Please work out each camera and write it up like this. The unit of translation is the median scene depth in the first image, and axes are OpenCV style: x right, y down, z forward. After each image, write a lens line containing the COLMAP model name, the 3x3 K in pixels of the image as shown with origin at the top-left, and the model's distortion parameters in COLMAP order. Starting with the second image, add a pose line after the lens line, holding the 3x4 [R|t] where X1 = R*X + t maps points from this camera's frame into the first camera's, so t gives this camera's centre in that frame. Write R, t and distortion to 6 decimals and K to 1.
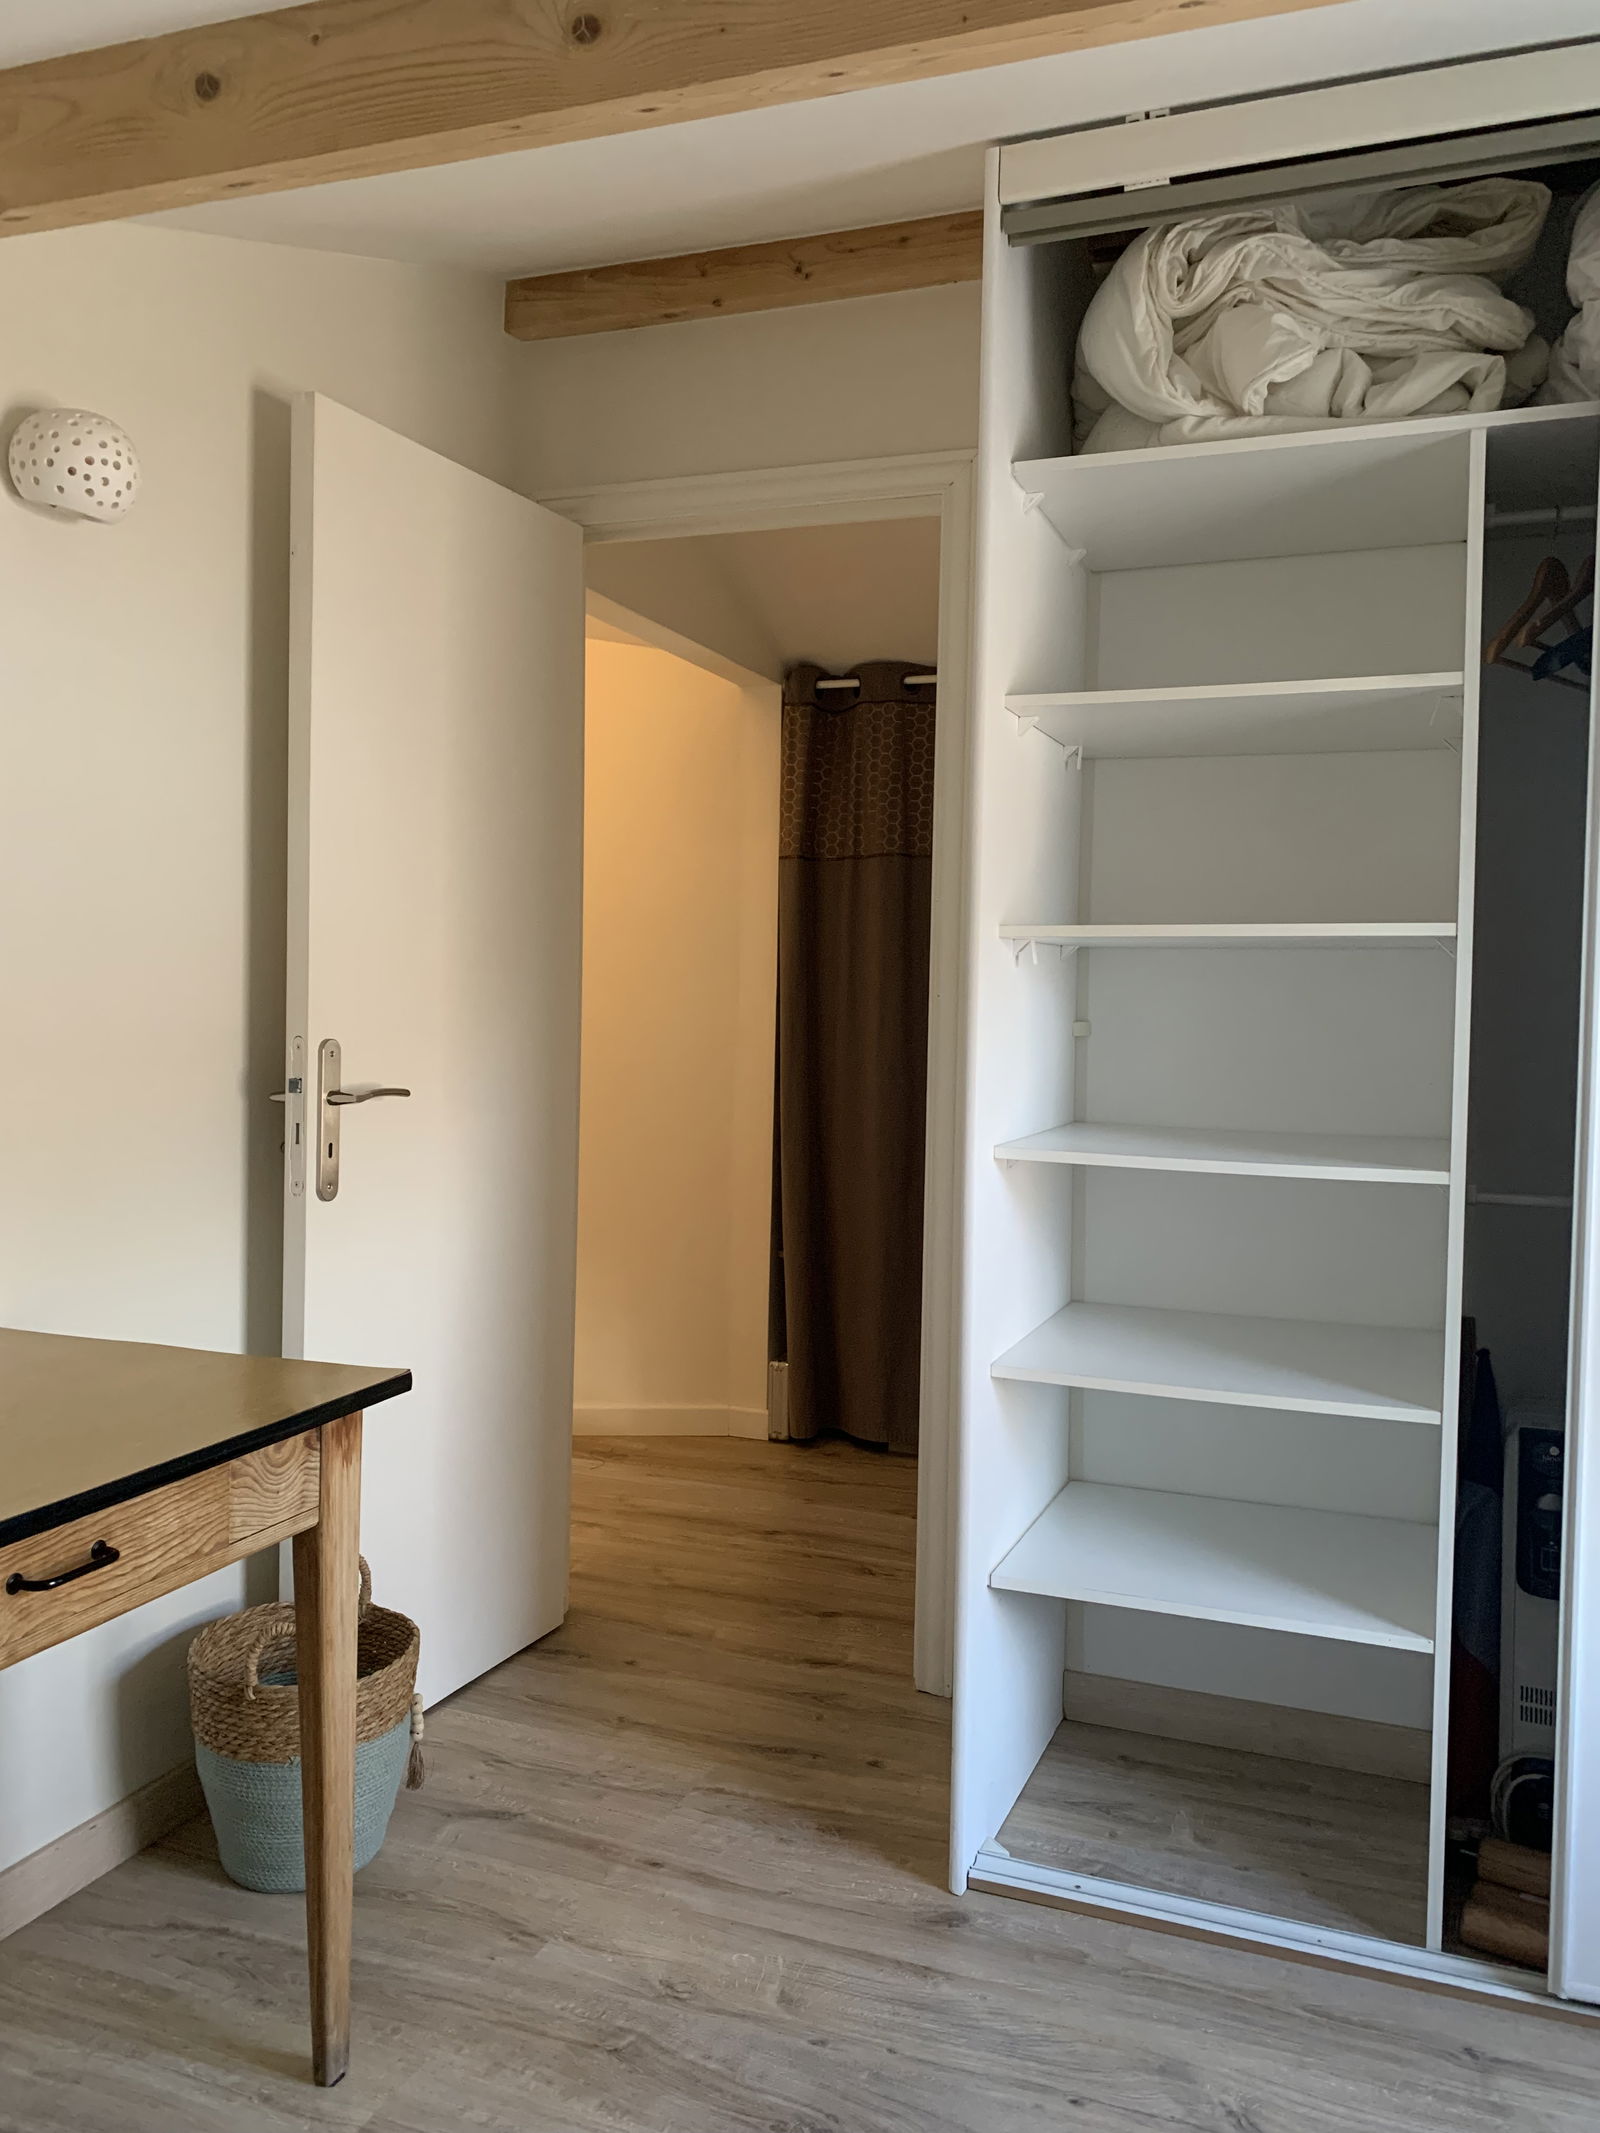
lens RADIAL K [[1615.7, 0, 800.0], [0, 1615.7, 1066.5], [0, 0, 1]] dist [0.049489, -0.055026]
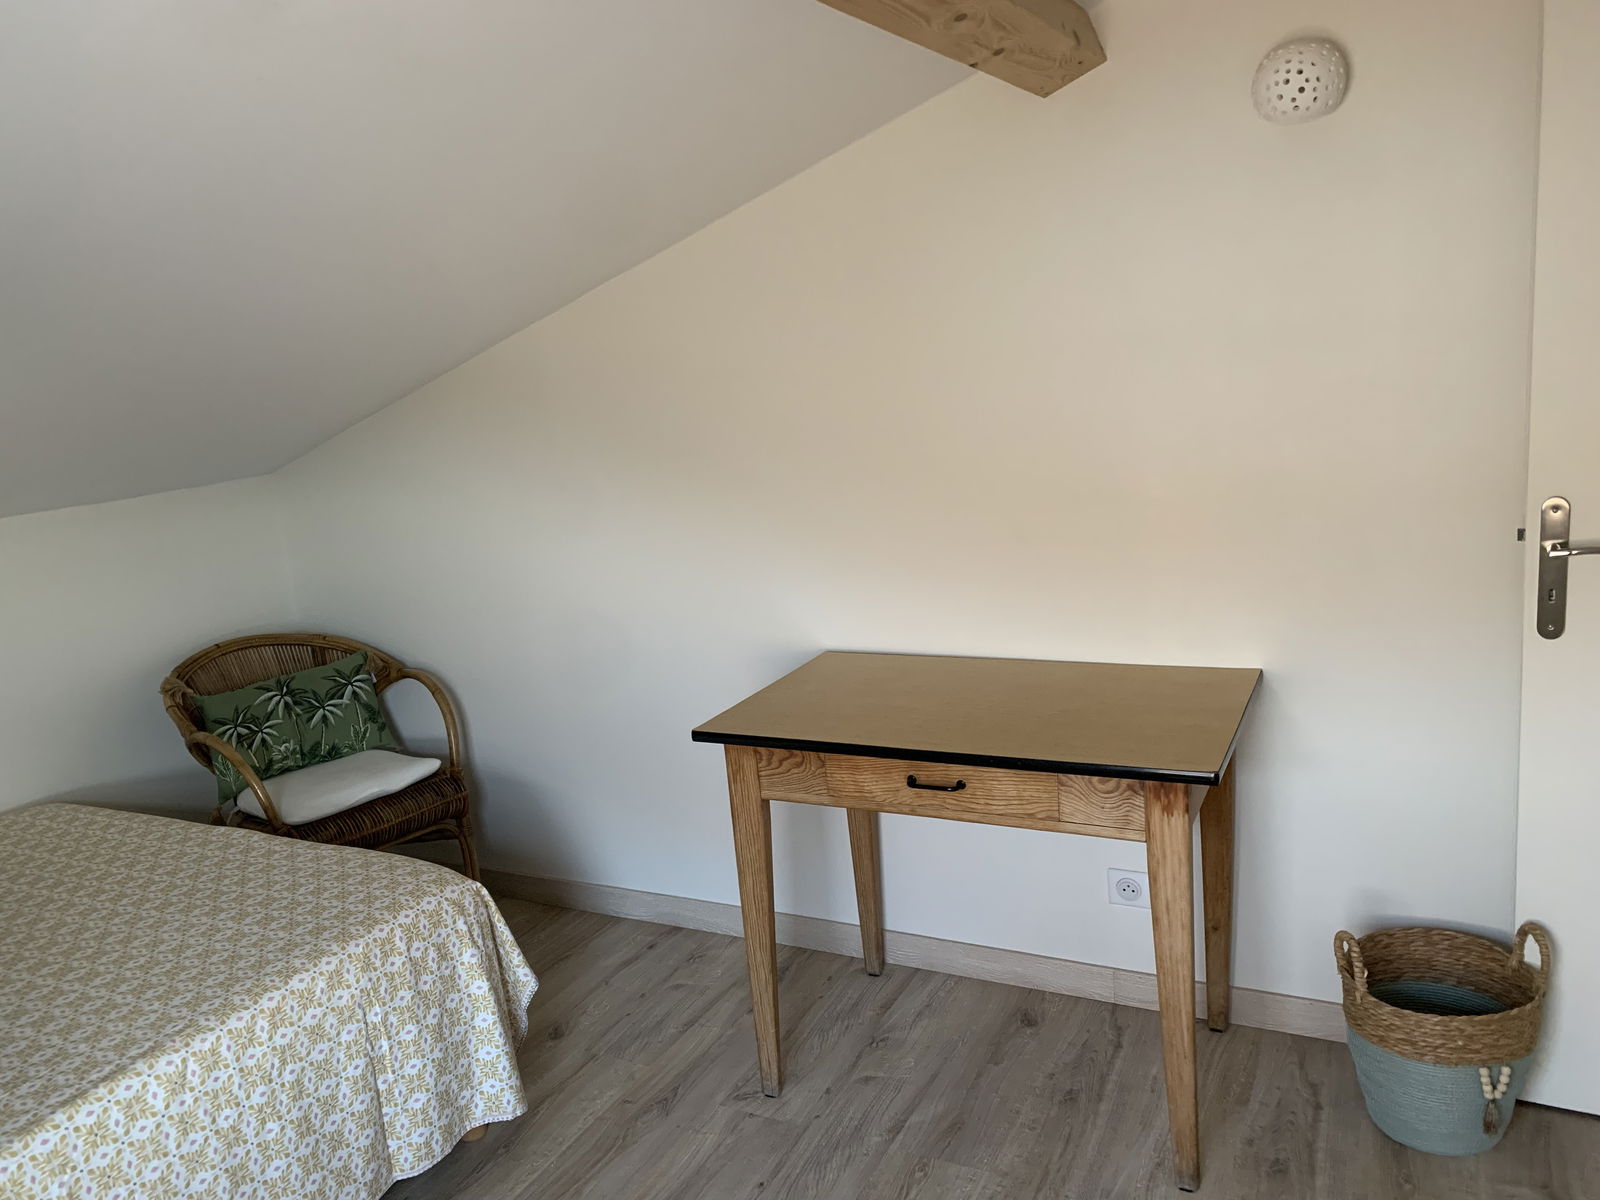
lens RADIAL K [[1212.0, 0, 800.0], [0, 1212.0, 600.0], [0, 0, 1]] dist [0.049489, -0.055026]
pose [[-0.095821, 0.188947, -0.977301, 0.750963], [0.039386, 0.981770, 0.185950, -0.157310], [0.994619, -0.020674, -0.101516, 0.725515]]
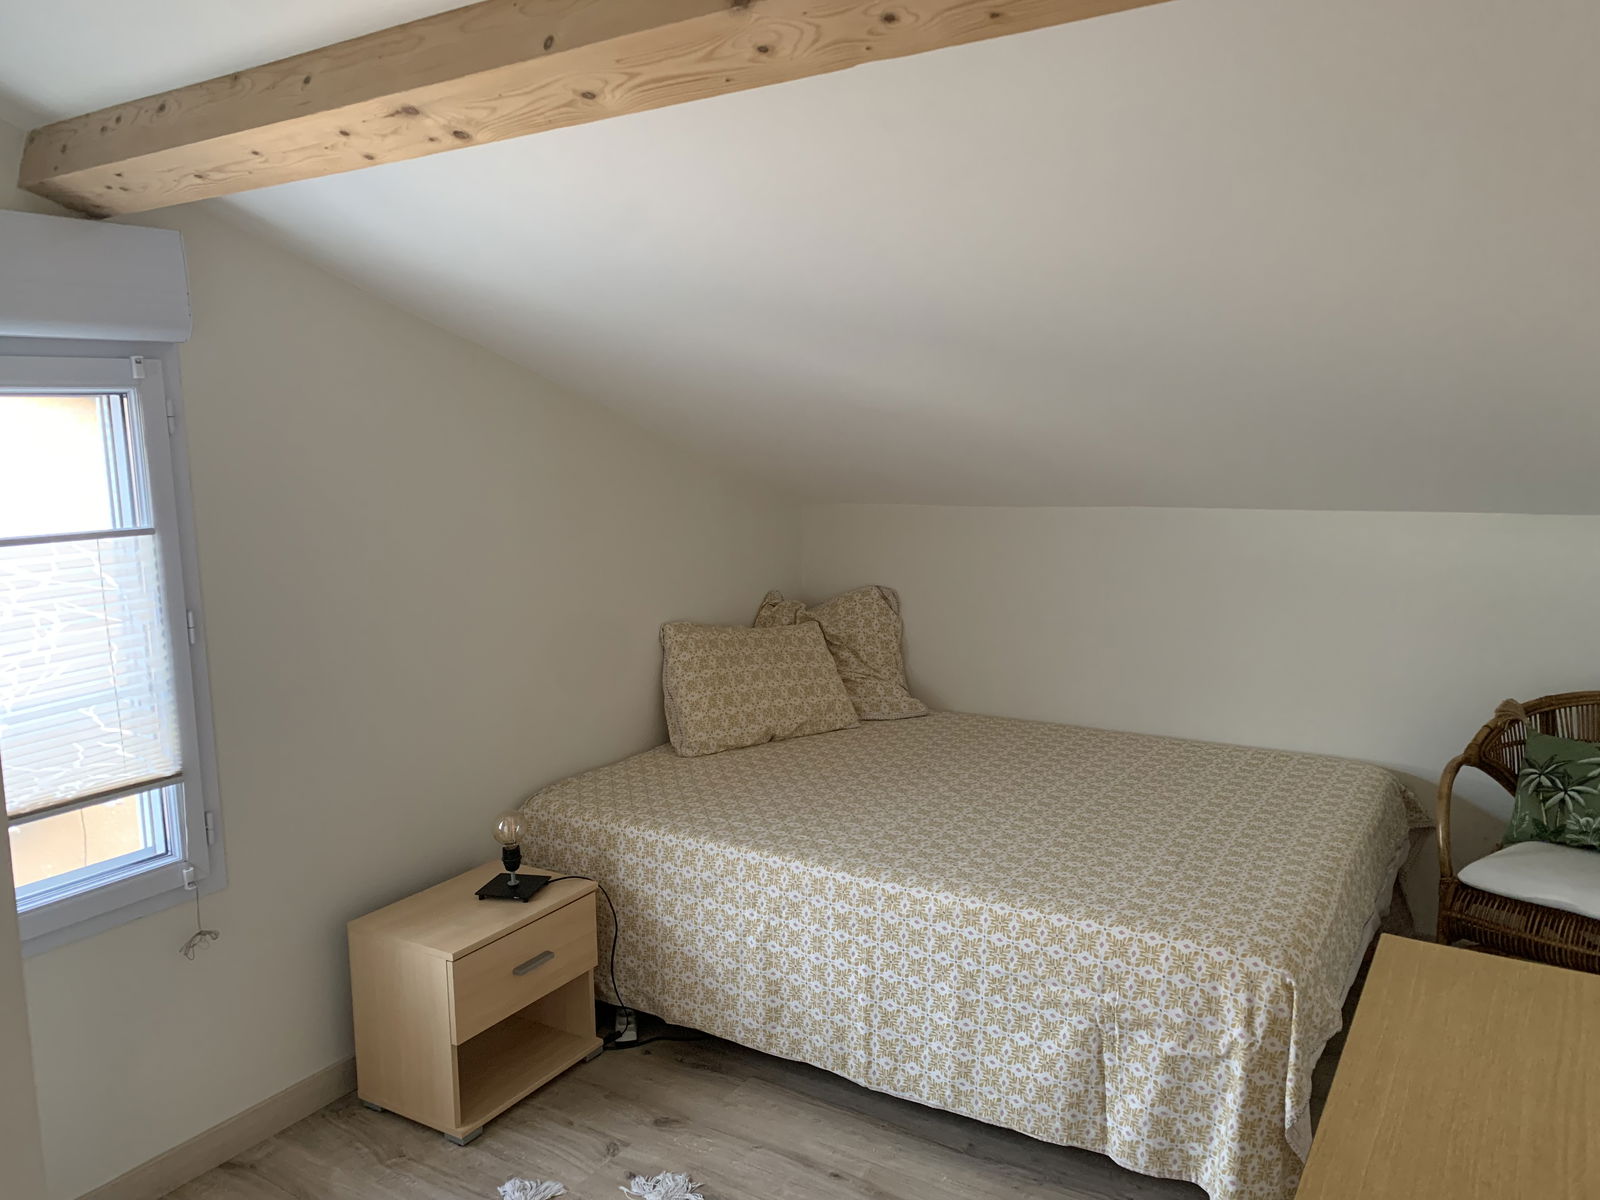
lens RADIAL K [[1188.3, 0, 823.8], [0, 1188.3, 605.3], [0, 0, 1]] dist [0.123628, -0.168093]
pose [[-0.985546, -0.023997, 0.167698, -0.137182], [0.009120, 0.980965, 0.193971, -0.217139], [-0.169161, 0.192696, -0.966568, 1.362335]]
